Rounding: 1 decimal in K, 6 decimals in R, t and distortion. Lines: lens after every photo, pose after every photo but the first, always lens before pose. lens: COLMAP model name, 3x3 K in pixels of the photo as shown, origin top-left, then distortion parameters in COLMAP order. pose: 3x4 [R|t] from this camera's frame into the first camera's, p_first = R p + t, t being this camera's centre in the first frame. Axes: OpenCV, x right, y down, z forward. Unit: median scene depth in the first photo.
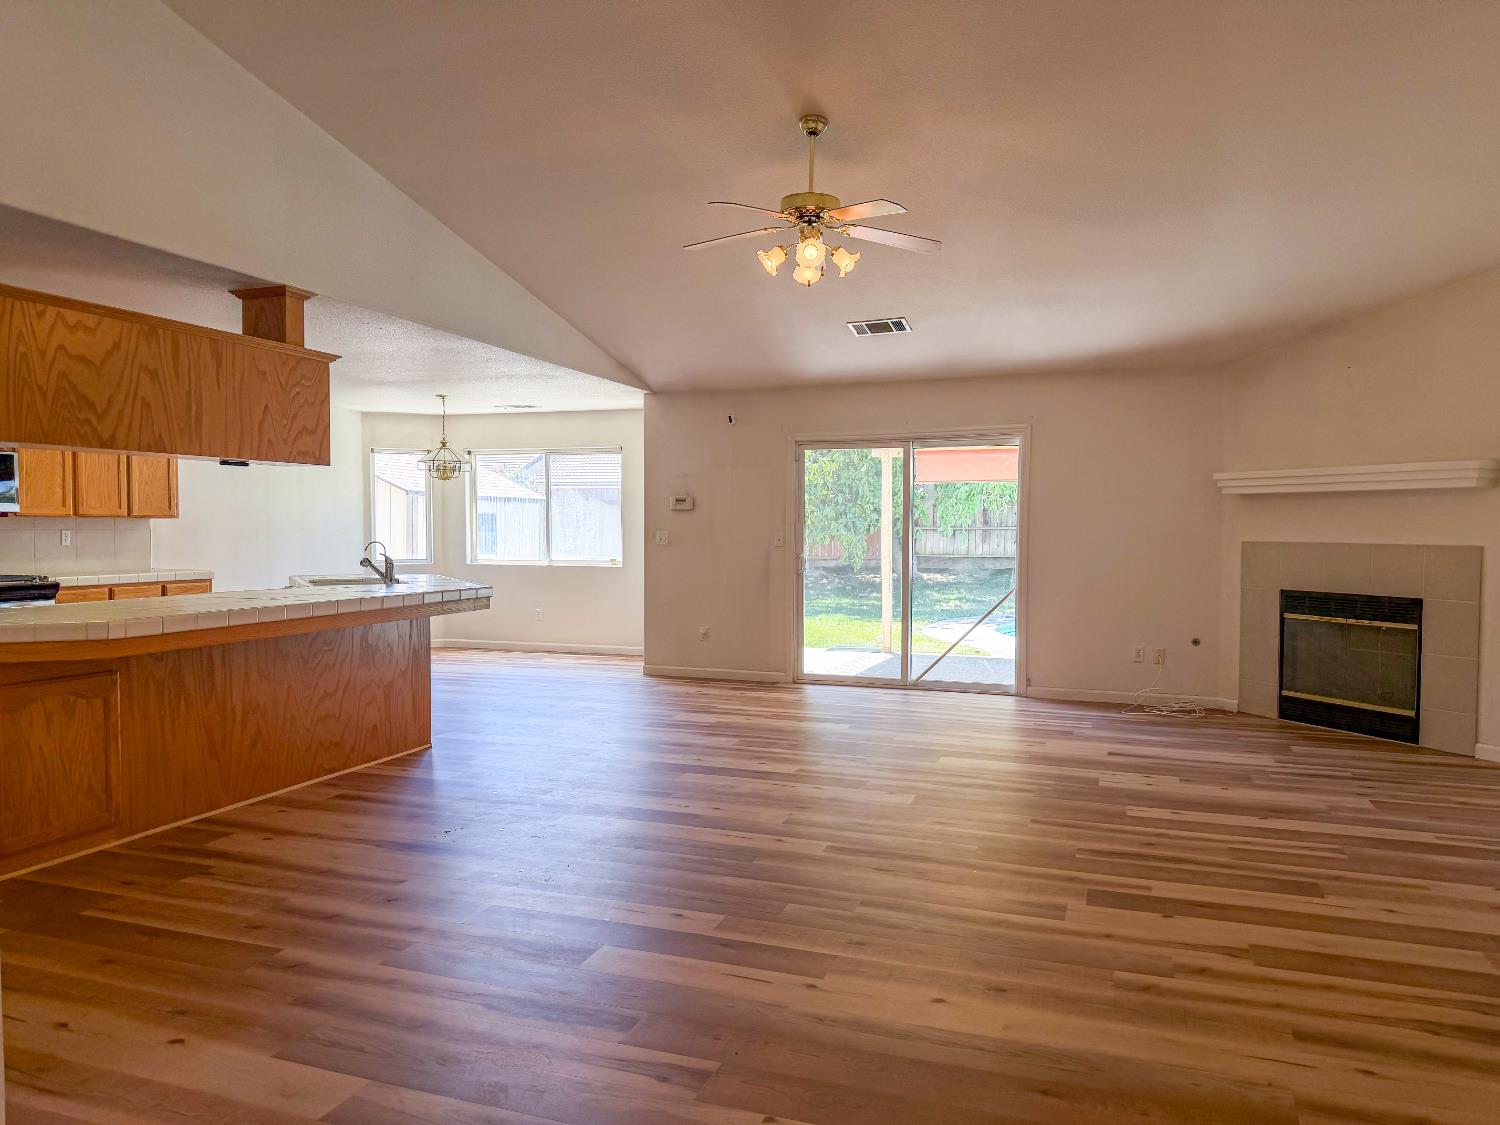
lens RADIAL K [[1056.3, 0, 749.1], [0, 1056.3, 562.6], [0, 0, 1]] dist [-0.003664, -0.004830]
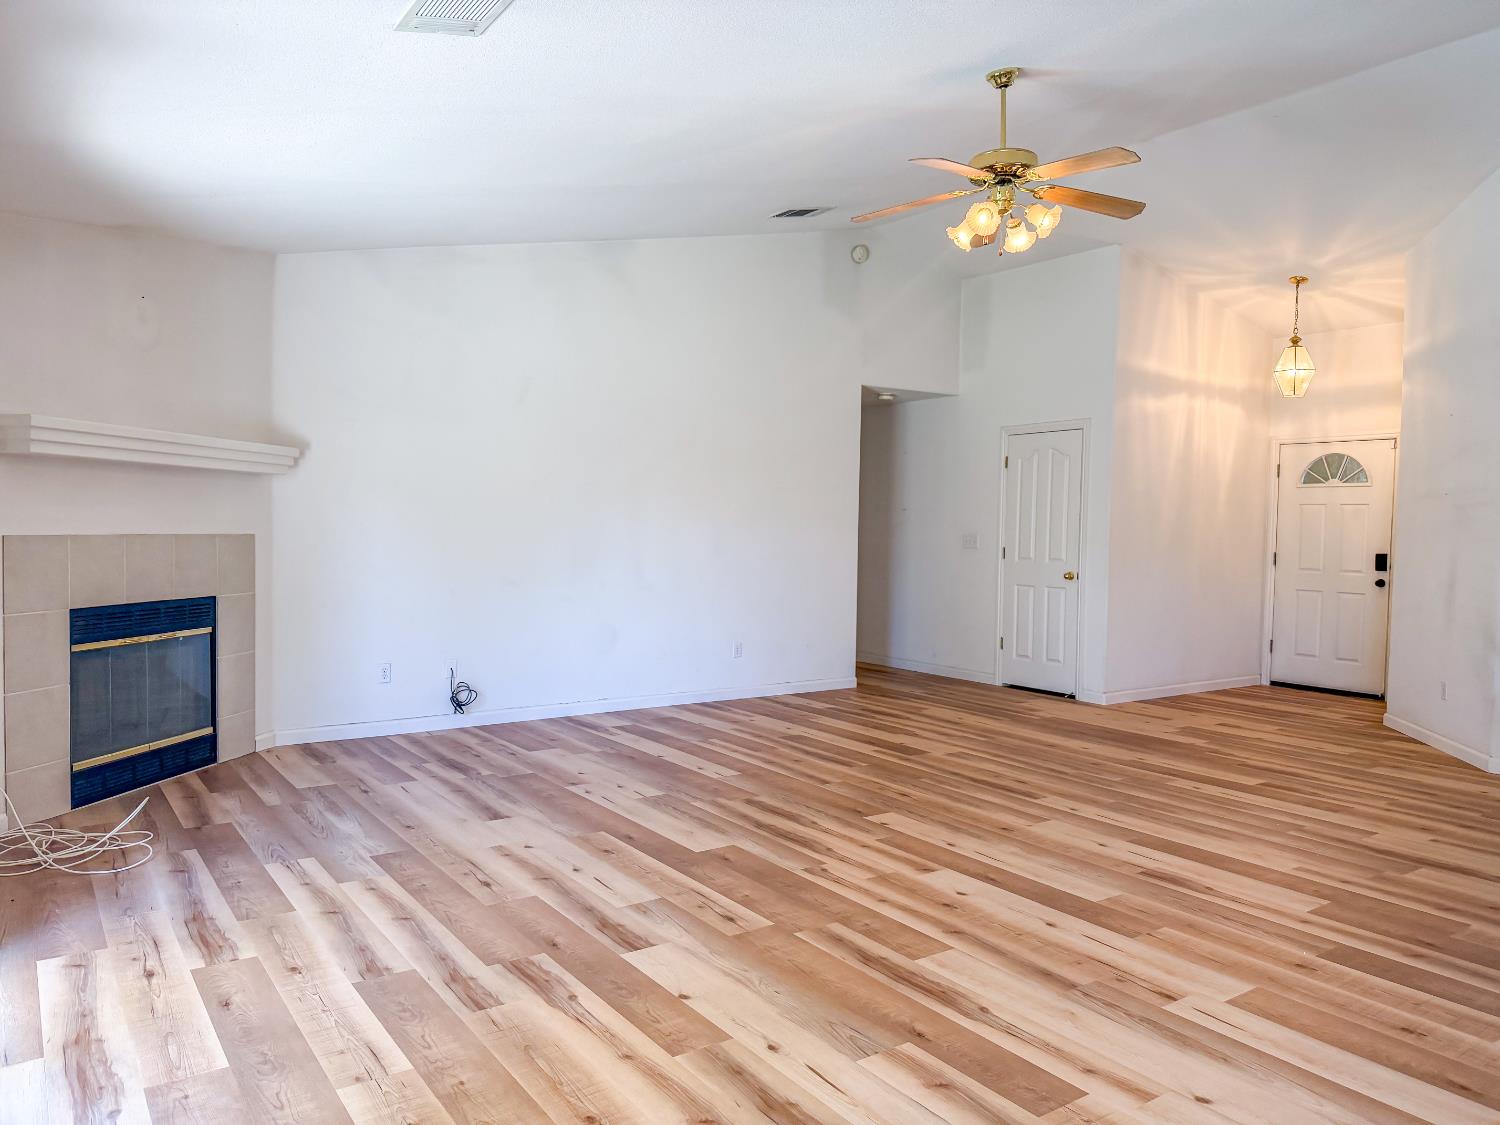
lens RADIAL K [[1056.3, 0, 745.9], [0, 1056.3, 562.7], [0, 0, 1]] dist [-0.003664, -0.004830]
pose [[-0.816893, -0.031734, 0.575915, -0.220562], [0.008308, 0.997734, 0.066760, -0.047306], [-0.576729, 0.059321, -0.814779, 1.442798]]
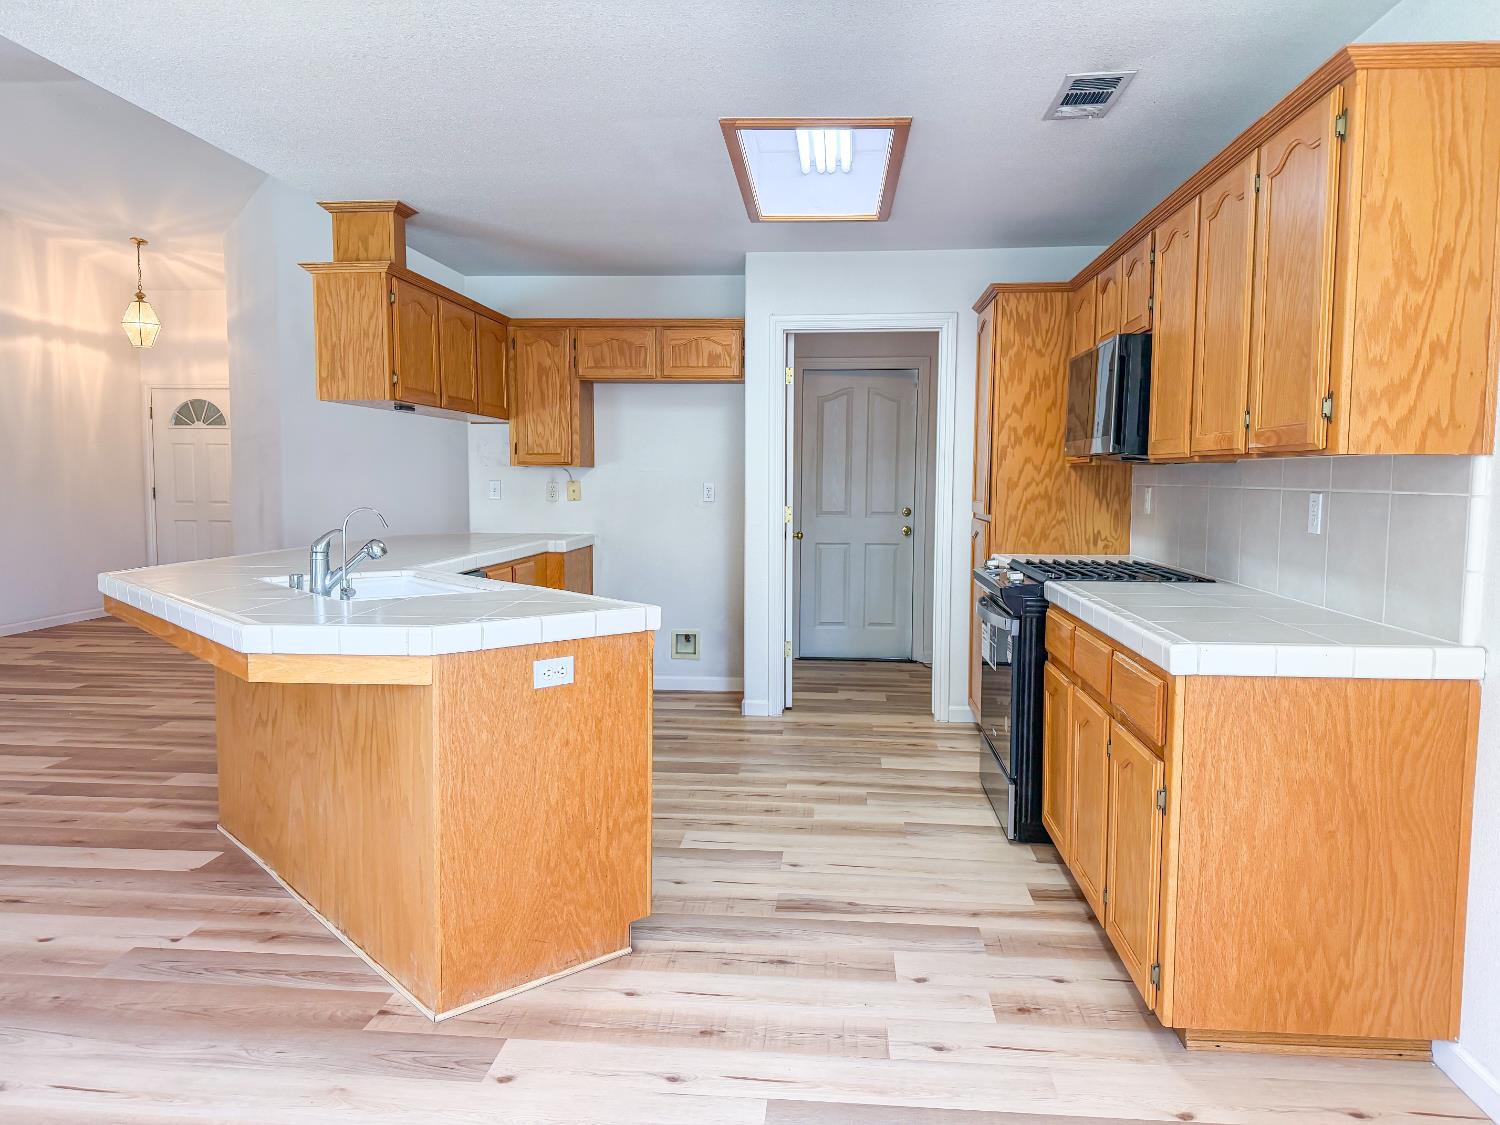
lens RADIAL K [[1056.3, 0, 749.3], [0, 1056.3, 563.5], [0, 0, 1]] dist [-0.003664, -0.004830]
pose [[-0.965397, 0.020818, -0.259953, -0.411703], [-0.012123, 0.992149, 0.124476, -0.053183], [0.260504, 0.123320, -0.957565, 1.602045]]
